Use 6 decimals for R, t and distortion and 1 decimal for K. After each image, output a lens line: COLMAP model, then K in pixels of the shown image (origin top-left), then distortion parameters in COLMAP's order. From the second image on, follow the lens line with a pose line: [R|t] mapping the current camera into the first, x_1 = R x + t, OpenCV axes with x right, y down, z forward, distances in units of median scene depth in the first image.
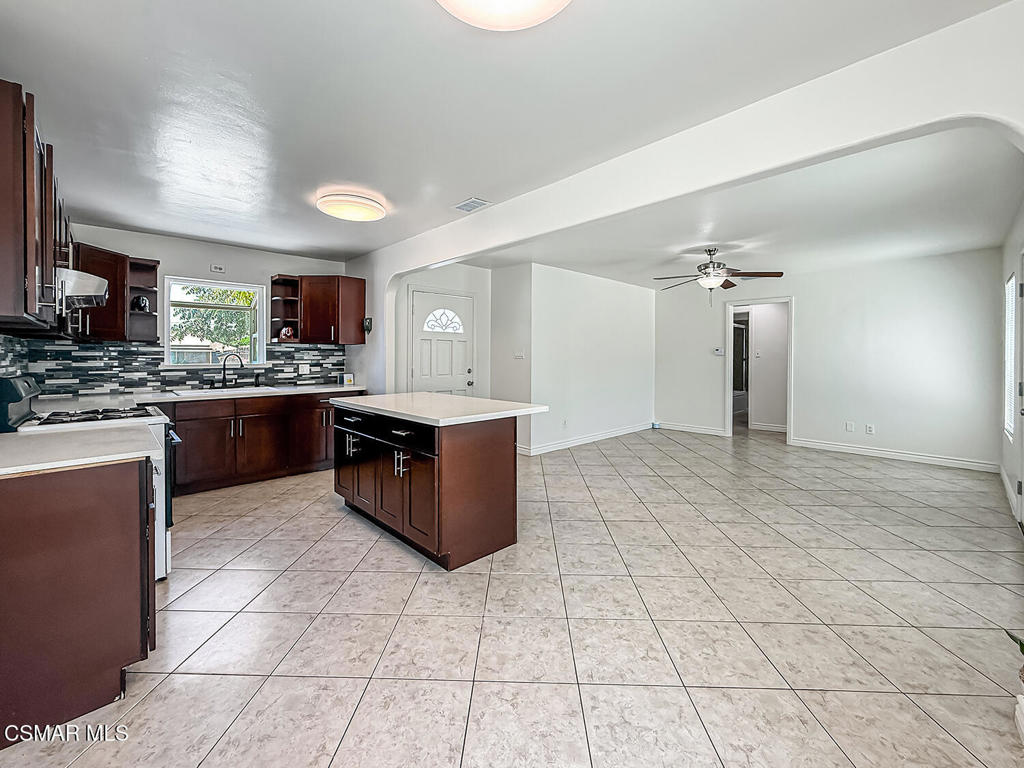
lens RADIAL K [[417.9, 0, 506.0], [0, 417.9, 358.7], [0, 0, 1]] dist [-0.000697, 0.000131]
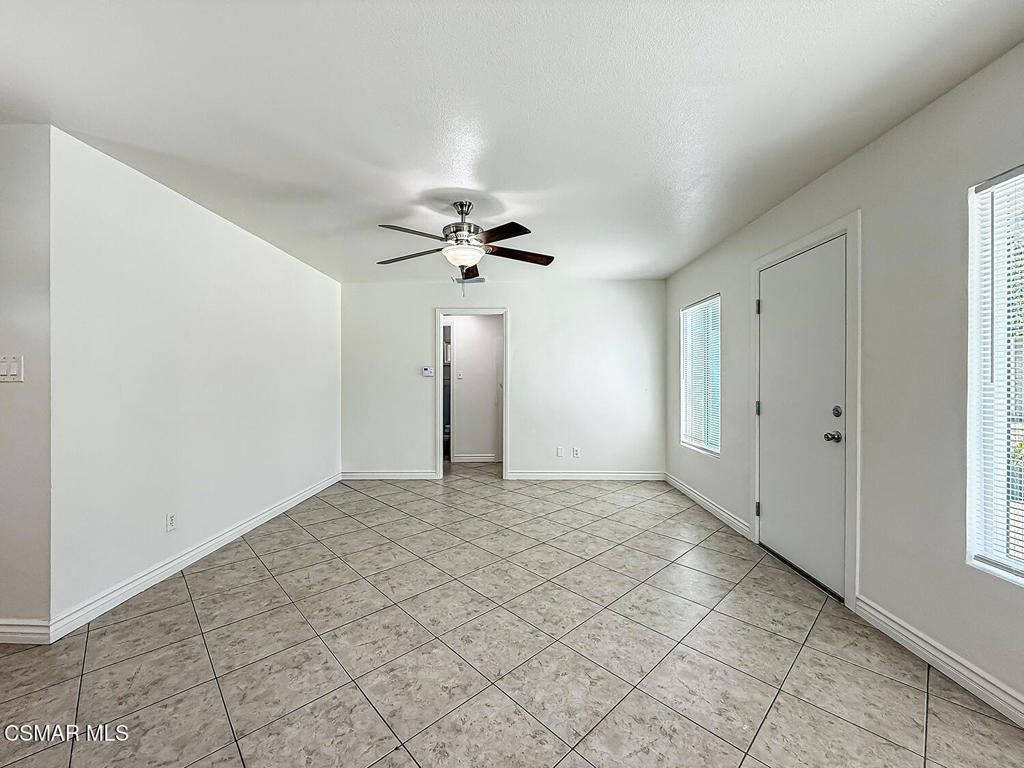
lens RADIAL K [[417.9, 0, 513.5], [0, 417.9, 381.1], [0, 0, 1]] dist [-0.000697, 0.000131]
pose [[0.696817, -0.006041, 0.717224, 0.071764], [0.008325, 0.999965, 0.000335, 0.002632], [-0.717201, 0.005737, 0.696843, 0.389008]]
